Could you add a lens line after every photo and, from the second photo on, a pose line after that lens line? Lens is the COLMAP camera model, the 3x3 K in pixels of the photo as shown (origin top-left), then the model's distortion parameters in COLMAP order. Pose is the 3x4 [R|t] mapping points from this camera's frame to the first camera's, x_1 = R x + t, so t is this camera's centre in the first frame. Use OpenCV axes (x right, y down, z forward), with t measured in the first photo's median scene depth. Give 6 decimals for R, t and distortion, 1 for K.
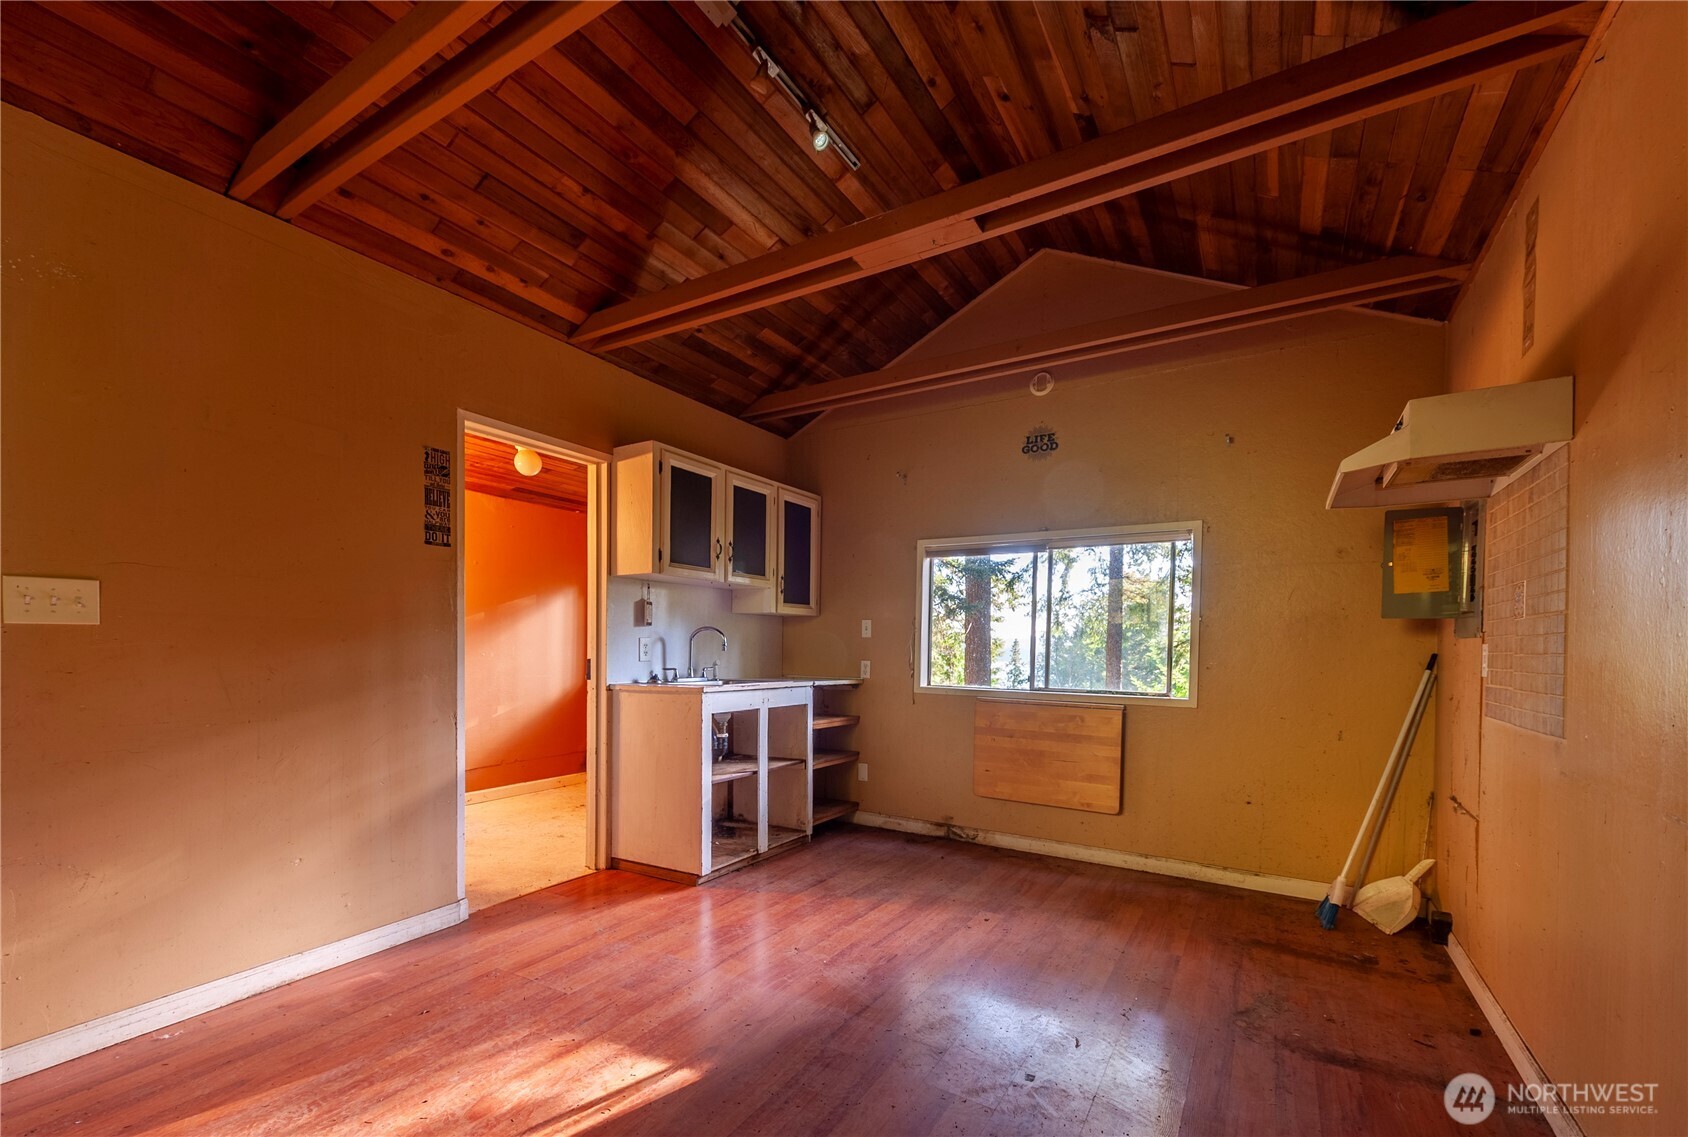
lens RADIAL K [[696.8, 0, 845.0], [0, 696.8, 660.5], [0, 0, 1]] dist [0.009778, -0.000226]
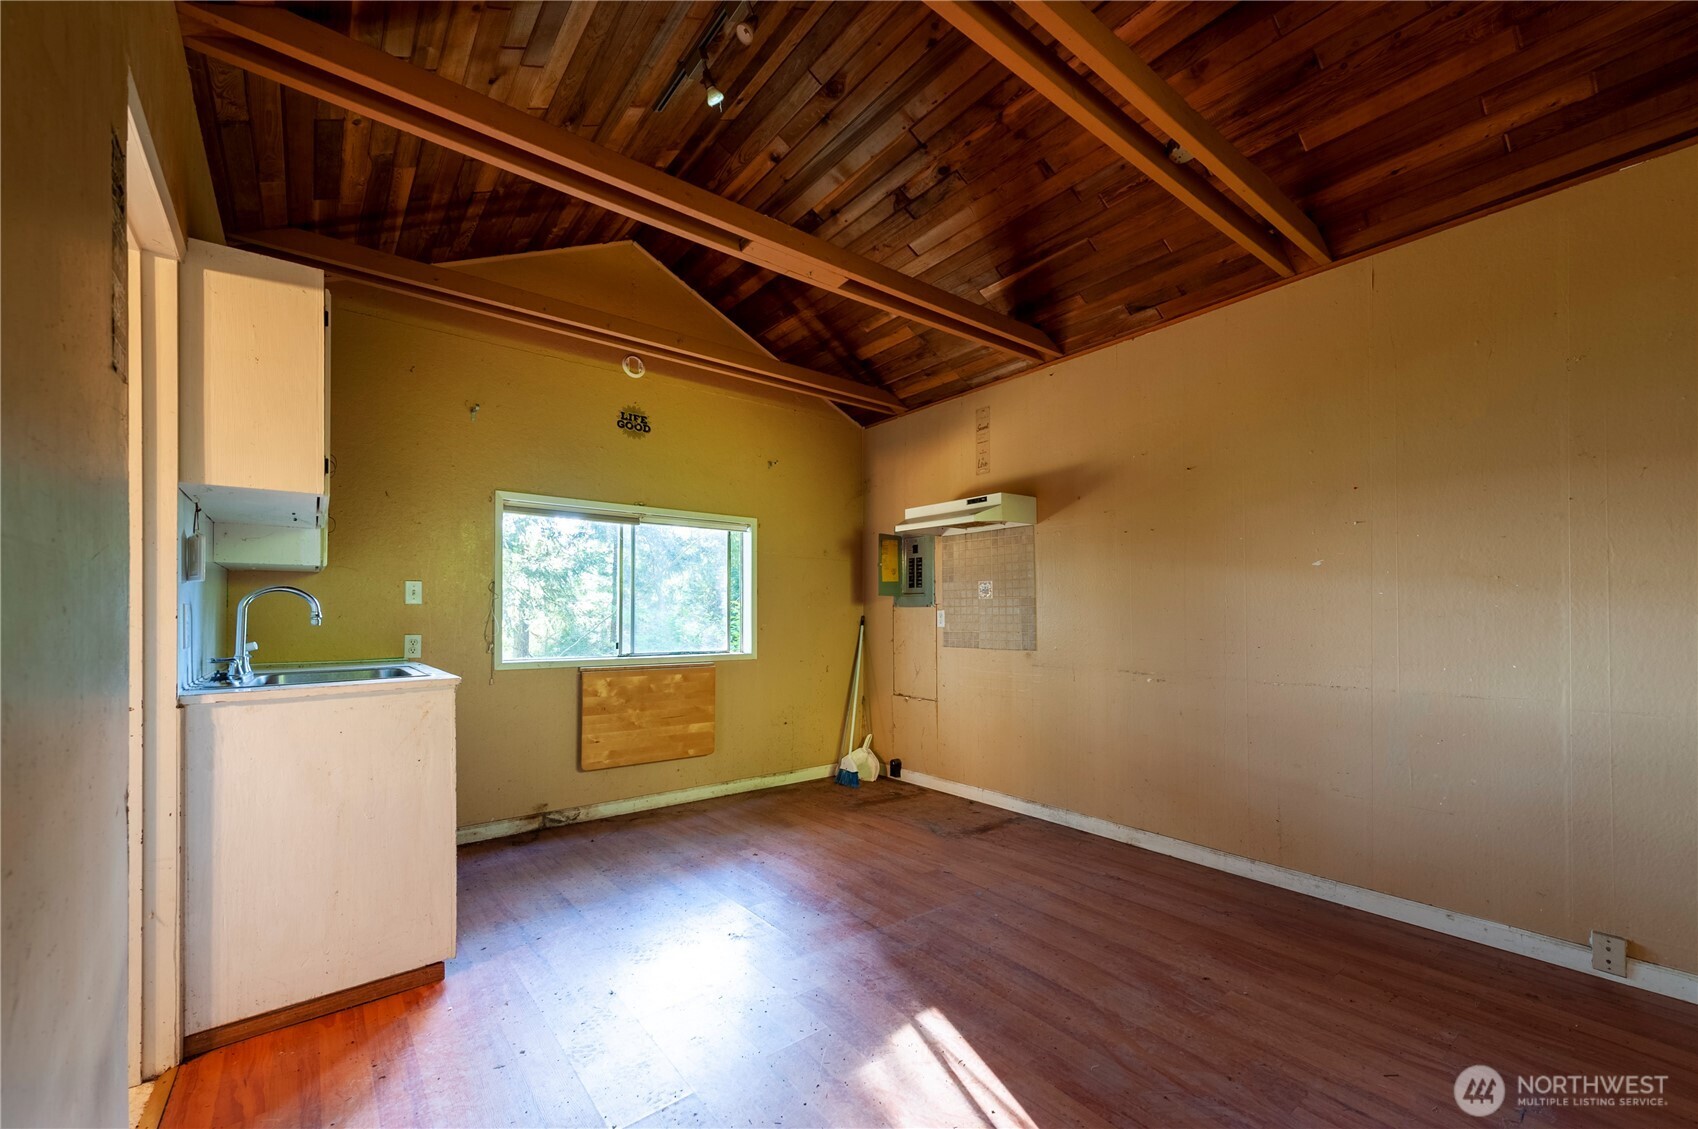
lens RADIAL K [[686.3, 0, 849.4], [0, 686.3, 612.4], [0, 0, 1]] dist [0.001516, -0.000225]
pose [[0.347967, -0.006924, 0.937481, -0.639332], [0.026594, 0.999643, -0.002488, -0.012590], [-0.937130, 0.025797, 0.348027, 0.371417]]
